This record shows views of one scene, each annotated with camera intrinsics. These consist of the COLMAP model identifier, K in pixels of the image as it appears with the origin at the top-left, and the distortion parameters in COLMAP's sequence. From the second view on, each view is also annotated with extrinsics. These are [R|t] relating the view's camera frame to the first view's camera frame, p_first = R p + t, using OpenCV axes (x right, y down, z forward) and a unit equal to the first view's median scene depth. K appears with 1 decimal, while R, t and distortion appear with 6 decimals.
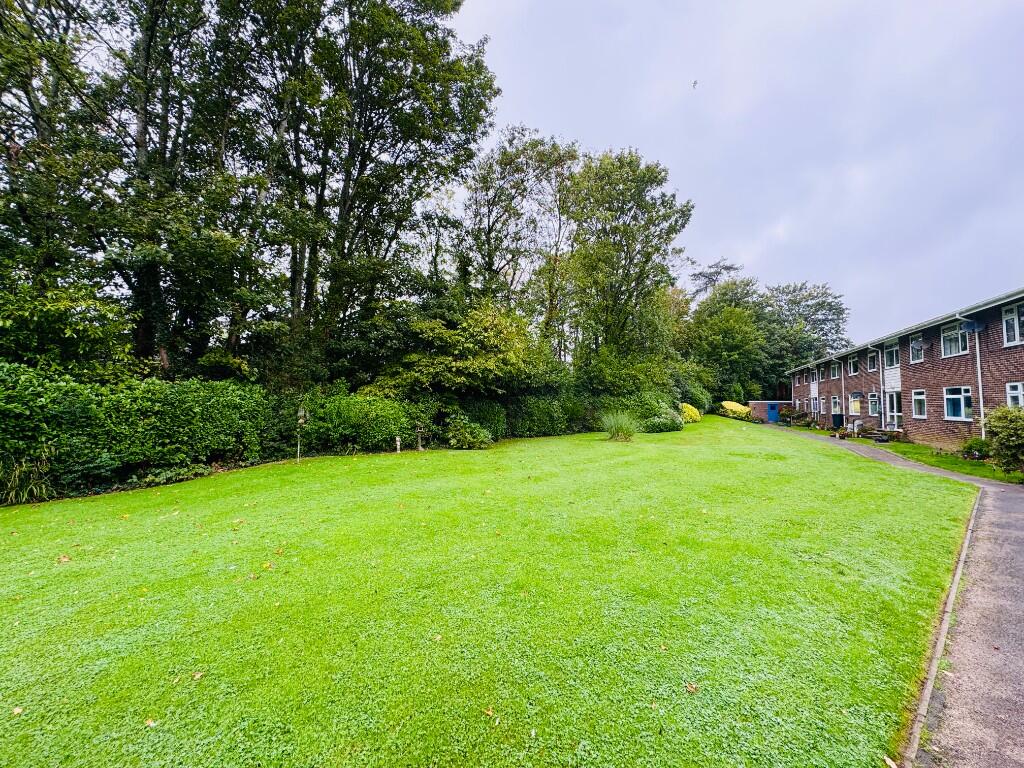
lens RADIAL K [[410.6, 0, 508.5], [0, 410.6, 382.5], [0, 0, 1]] dist [-0.001901, -0.000325]
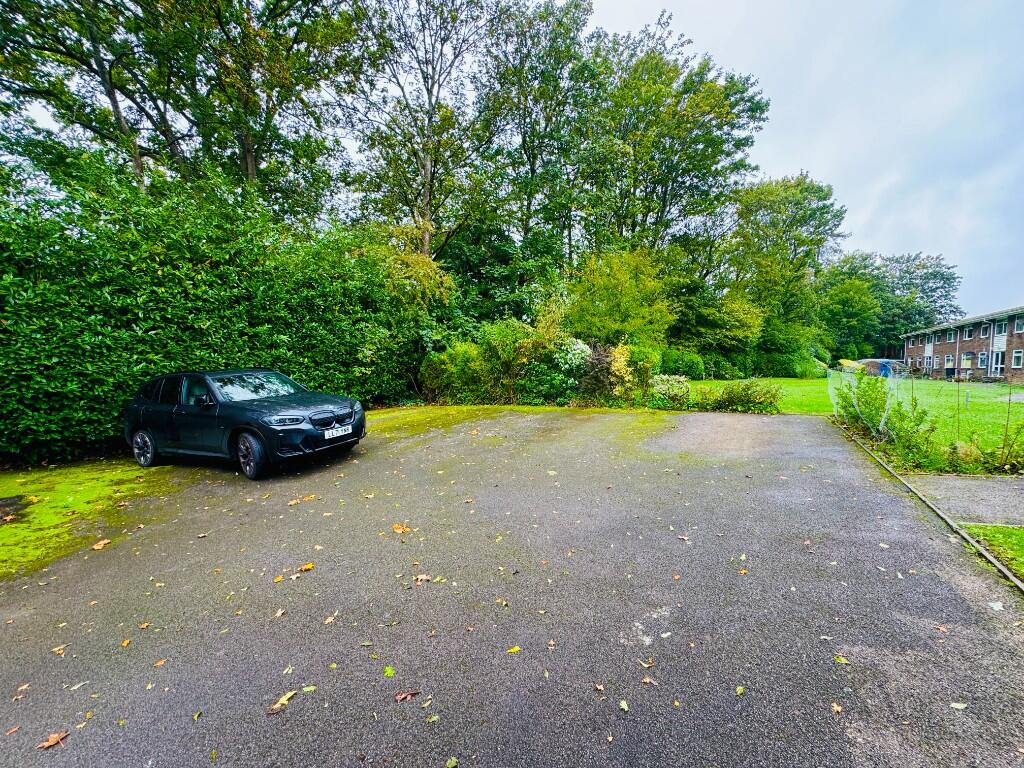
lens RADIAL K [[412.0, 0, 512.0], [0, 412.0, 384.0], [0, 0, 1]] dist [0.001849, 0.000006]
pose [[0.994301, 0.016015, -0.105401, -0.416768], [-0.005176, 0.994738, 0.102323, -0.002644], [0.106485, -0.101194, 0.989152, -0.431851]]
